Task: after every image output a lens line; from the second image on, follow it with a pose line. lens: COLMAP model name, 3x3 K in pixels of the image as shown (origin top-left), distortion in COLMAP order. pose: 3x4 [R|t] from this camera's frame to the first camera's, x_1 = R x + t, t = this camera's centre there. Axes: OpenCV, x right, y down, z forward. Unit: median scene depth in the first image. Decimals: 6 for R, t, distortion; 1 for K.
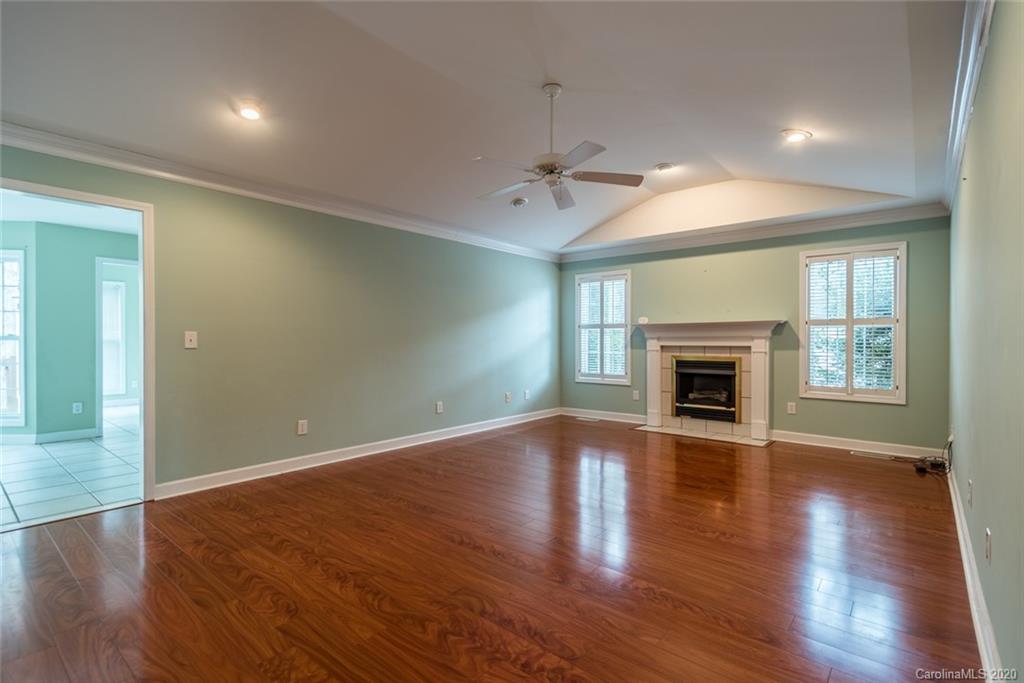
lens RADIAL K [[485.5, 0, 510.5], [0, 485.5, 339.9], [0, 0, 1]] dist [0.022758, 0.000632]
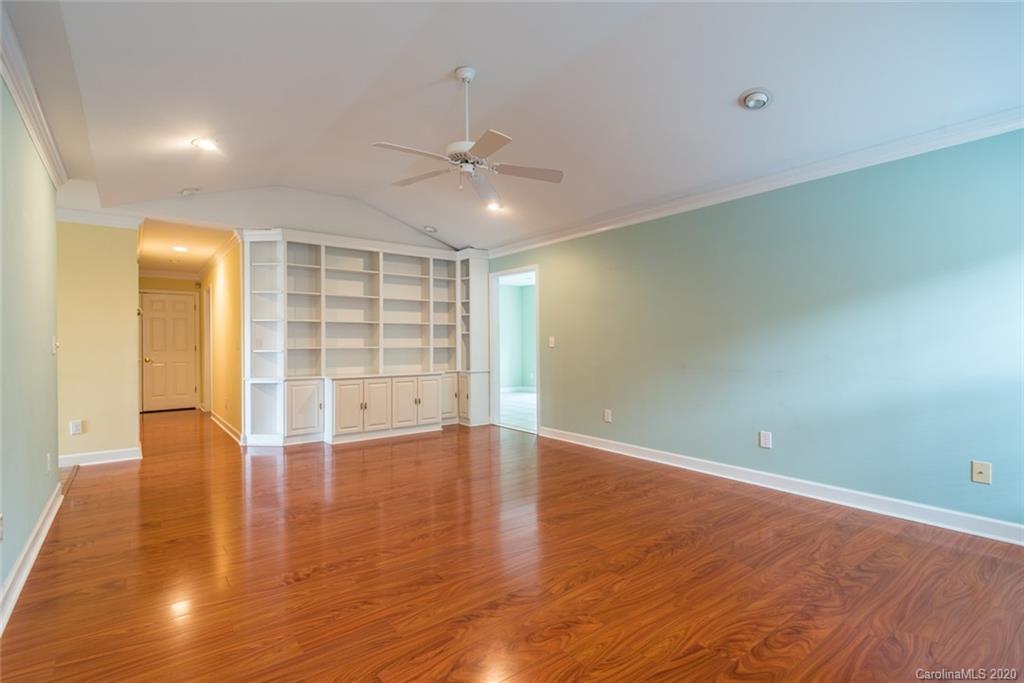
lens RADIAL K [[485.5, 0, 511.3], [0, 485.5, 344.9], [0, 0, 1]] dist [0.022758, 0.000632]
pose [[-0.219779, -0.004833, -0.975538, 0.771951], [-0.007104, 0.999969, -0.003353, 0.013236], [0.975524, 0.006193, -0.219807, 1.030148]]
